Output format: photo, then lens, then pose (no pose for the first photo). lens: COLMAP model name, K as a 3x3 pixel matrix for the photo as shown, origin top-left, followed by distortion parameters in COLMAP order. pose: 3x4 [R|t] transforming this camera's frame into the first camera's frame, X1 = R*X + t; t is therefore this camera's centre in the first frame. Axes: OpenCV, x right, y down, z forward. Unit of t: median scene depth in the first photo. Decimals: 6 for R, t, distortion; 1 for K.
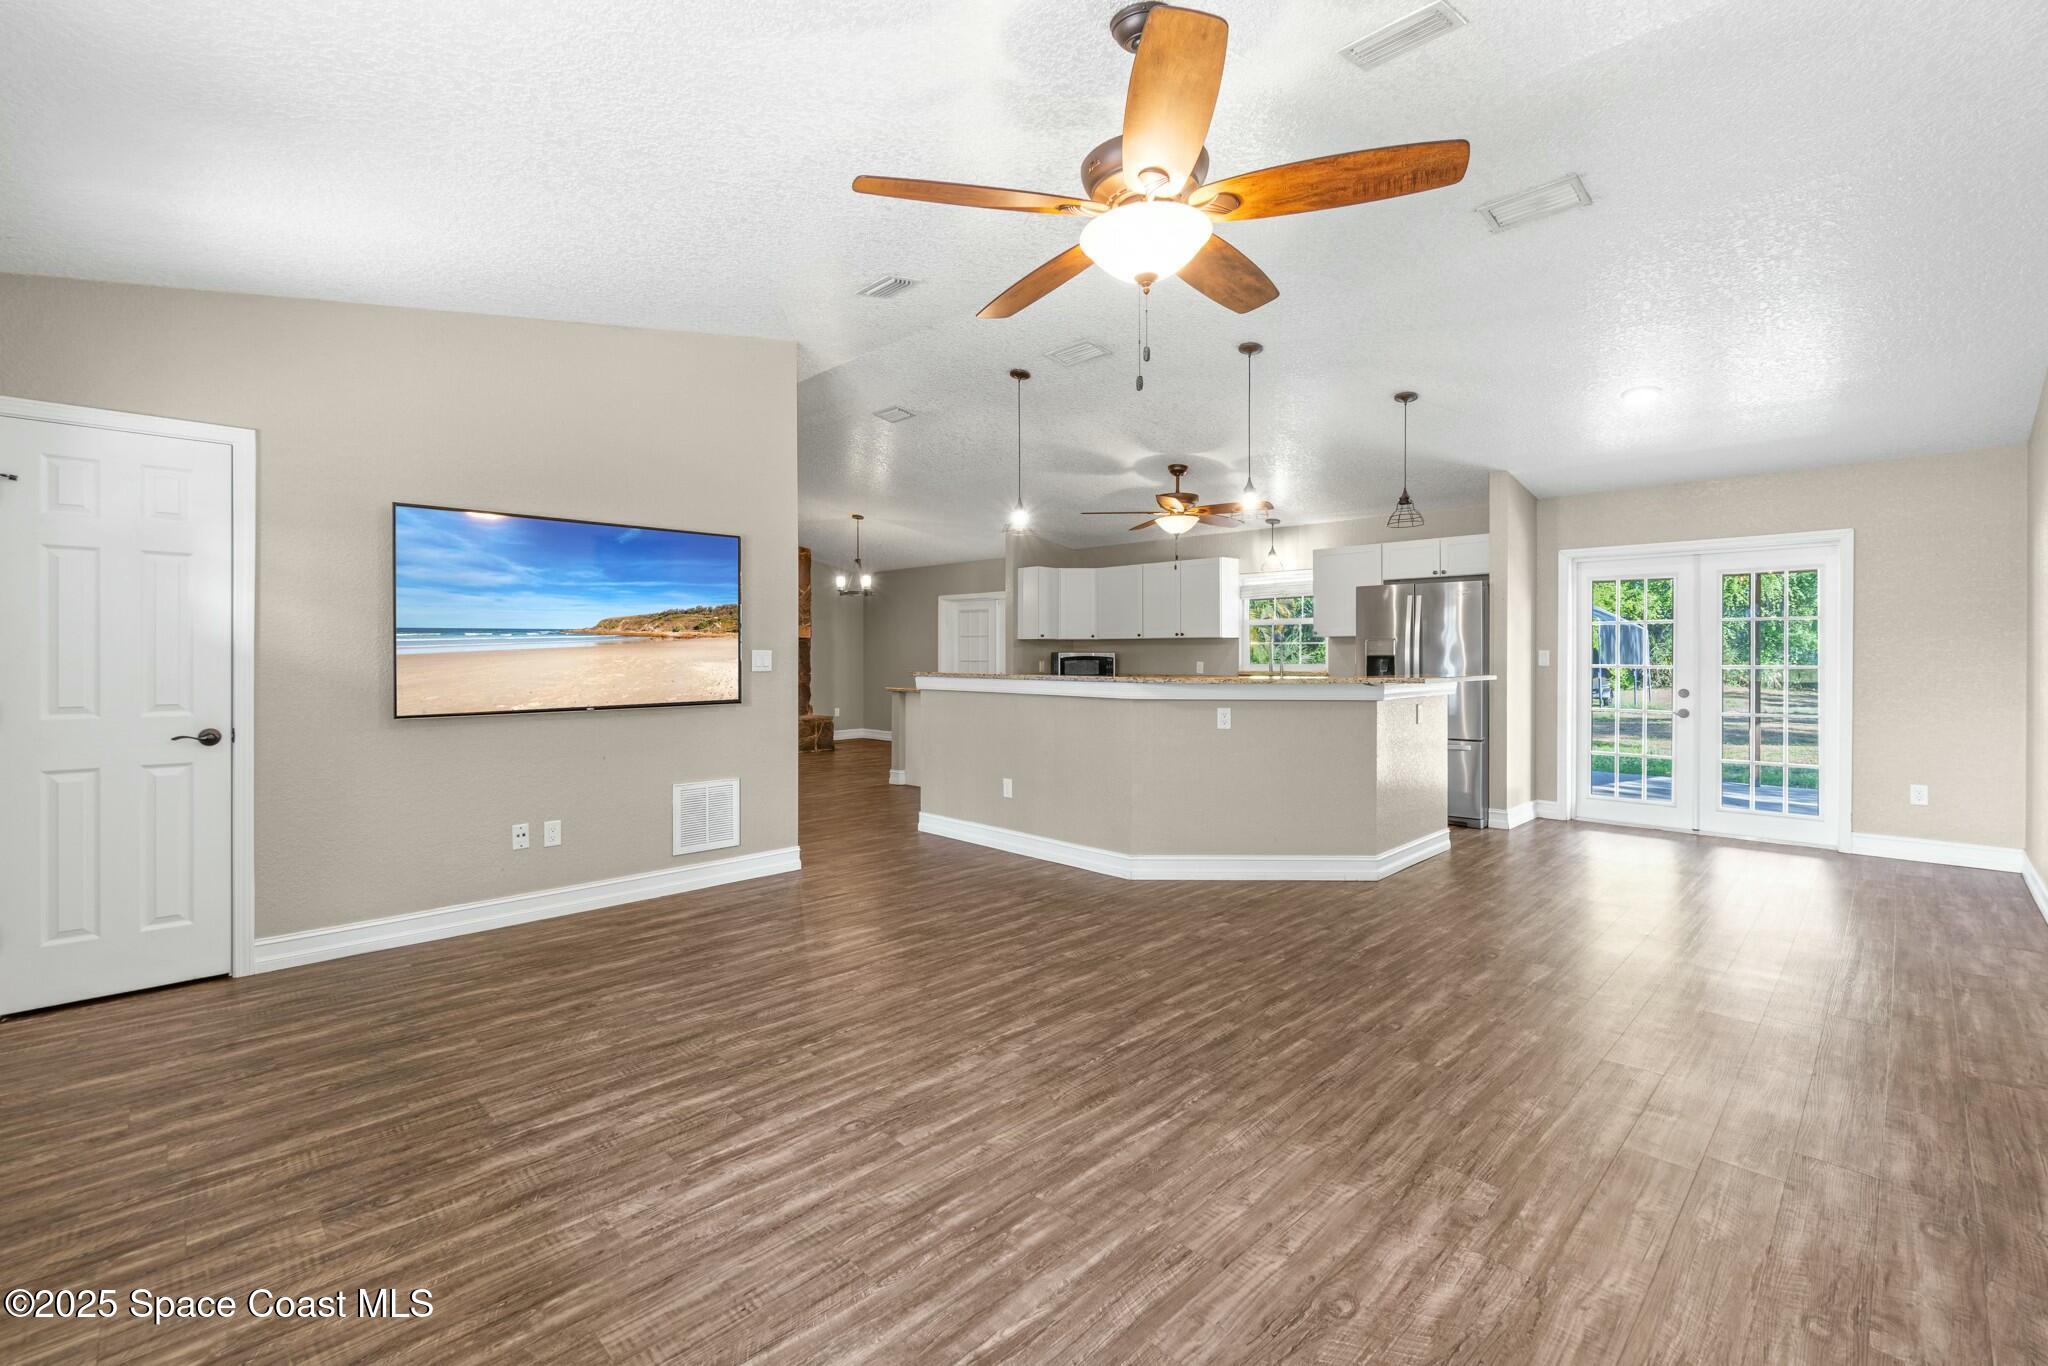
lens RADIAL K [[881.8, 0, 1015.9], [0, 881.8, 684.8], [0, 0, 1]] dist [-0.015012, 0.012745]
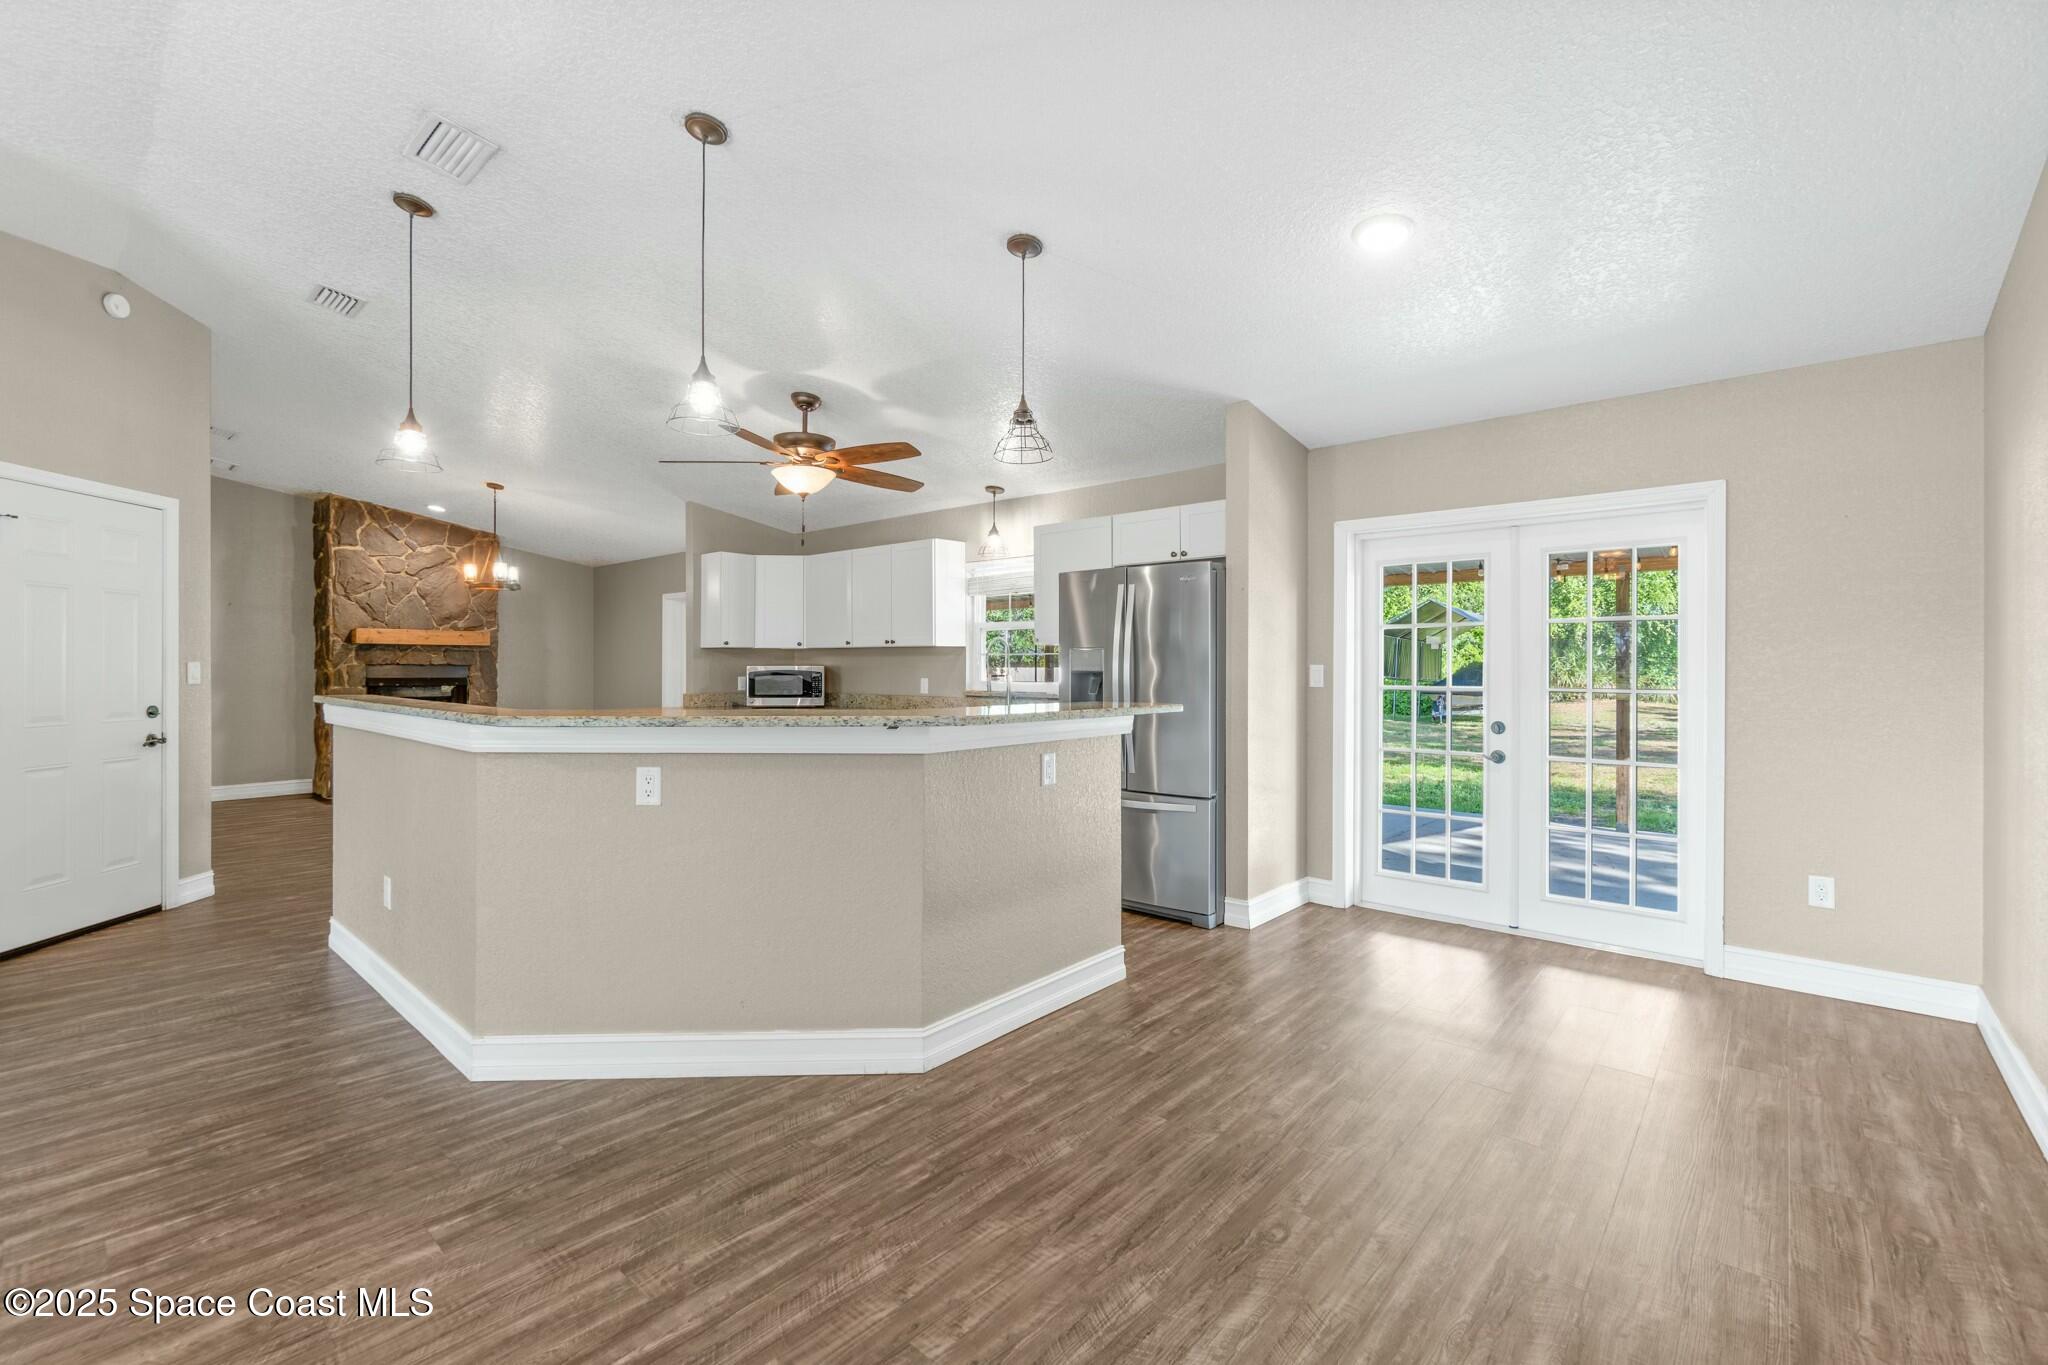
lens RADIAL K [[877.9, 0, 1010.7], [0, 877.9, 687.2], [0, 0, 1]] dist [-0.002086, -0.000150]
pose [[0.998116, 0.001194, 0.061342, 0.512847], [-0.000483, 0.999933, -0.011607, -0.020667], [-0.061351, 0.011556, 0.998049, 0.513653]]
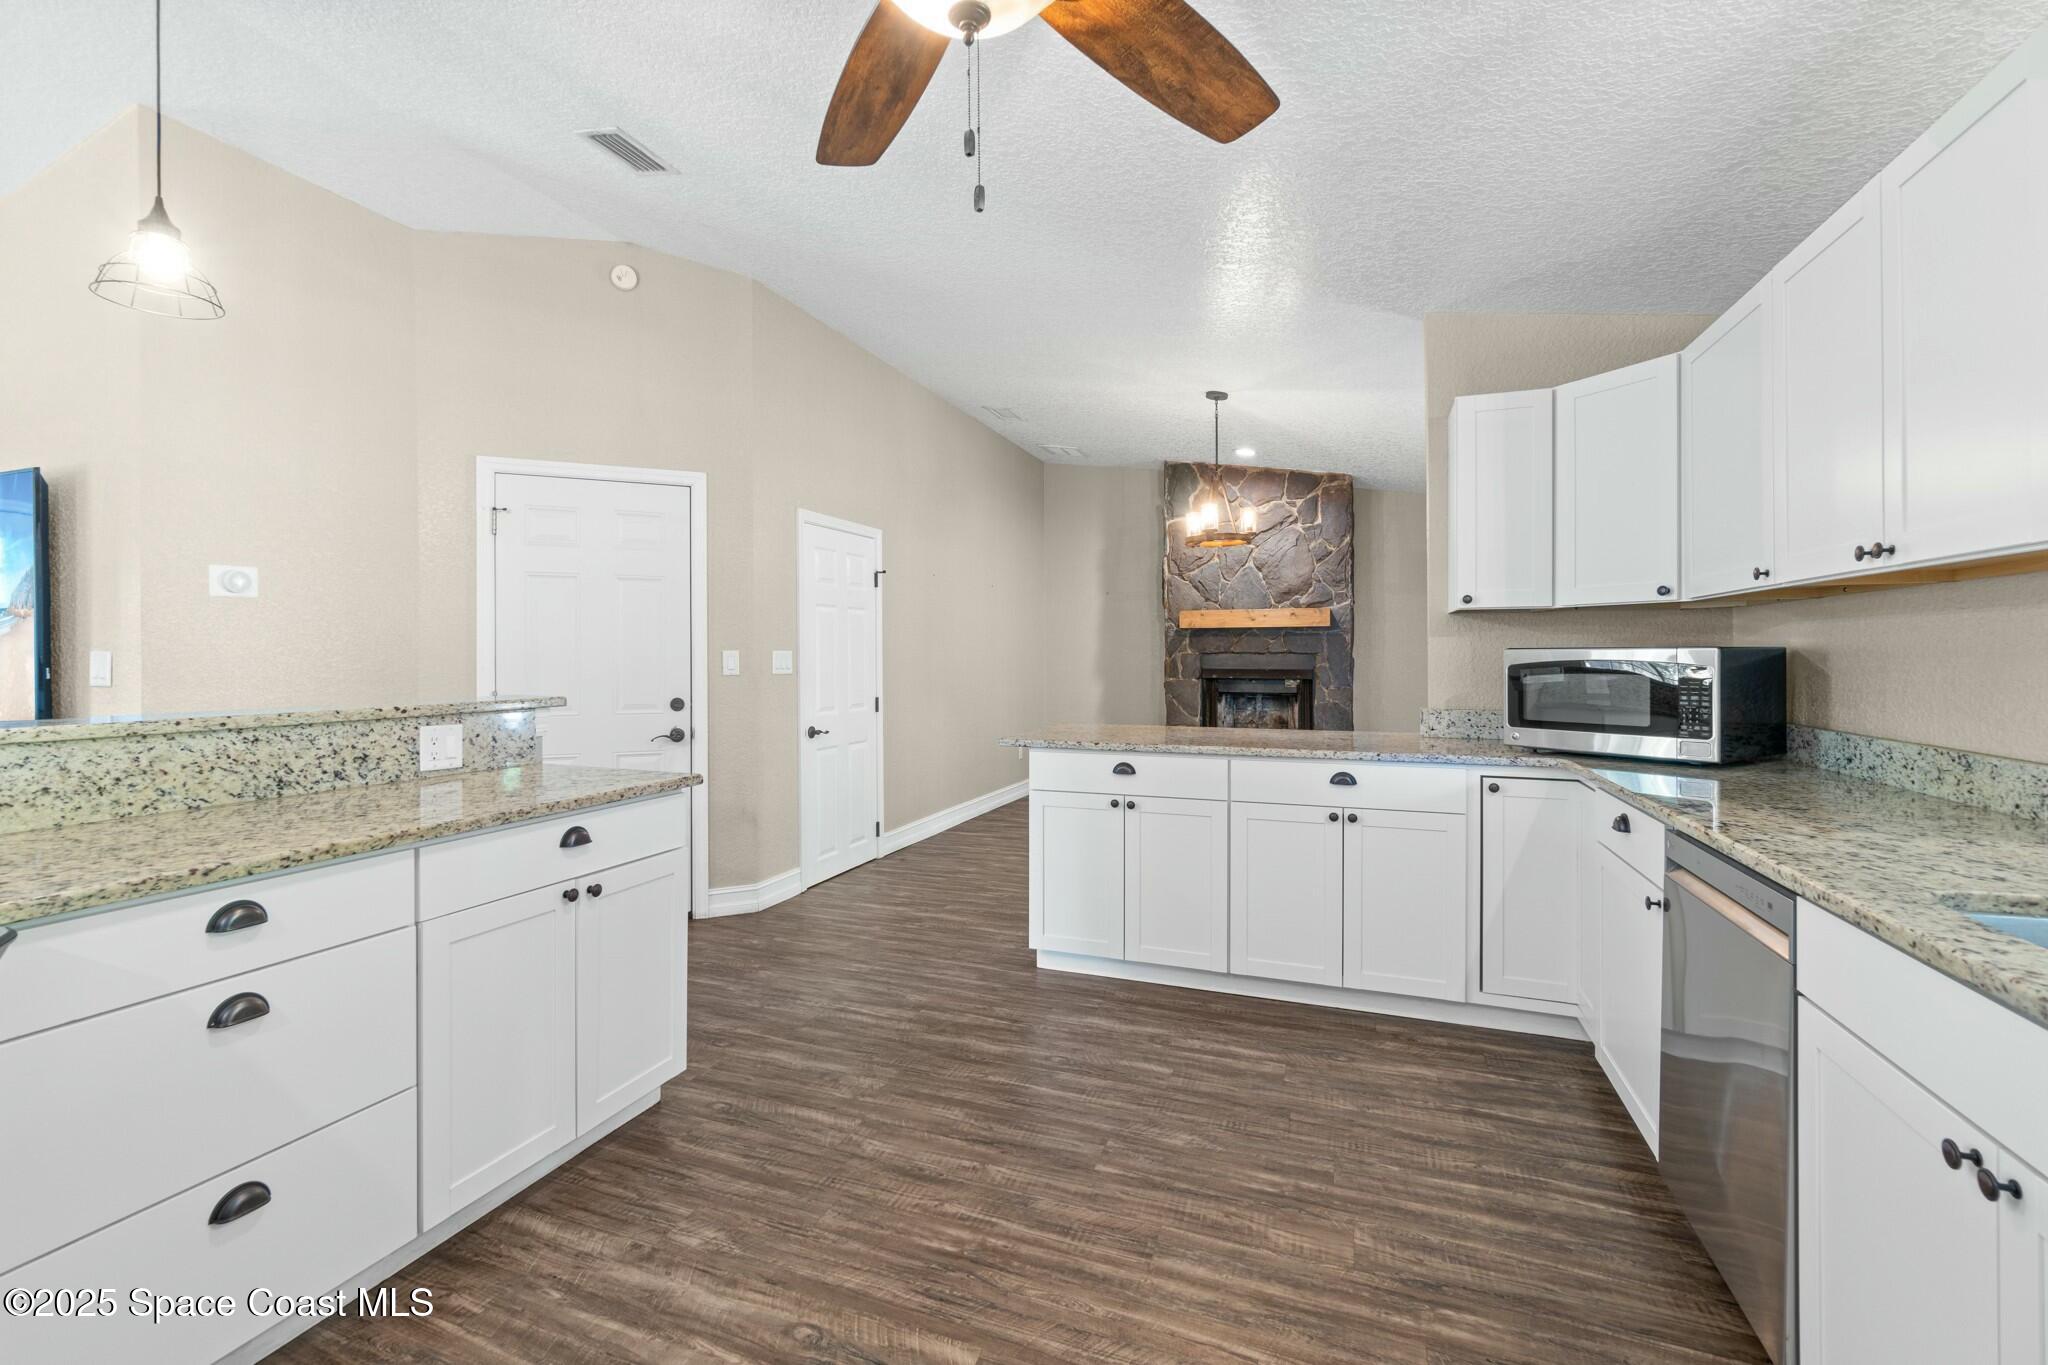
lens RADIAL K [[891.3, 0, 994.8], [0, 891.3, 659.2], [0, 0, 1]] dist [-0.013208, 0.000147]
pose [[0.396941, 0.002129, -0.917841, 0.604813], [-0.029587, 0.999507, -0.010477, -0.053538], [0.917367, 0.031315, 0.396809, 1.564757]]
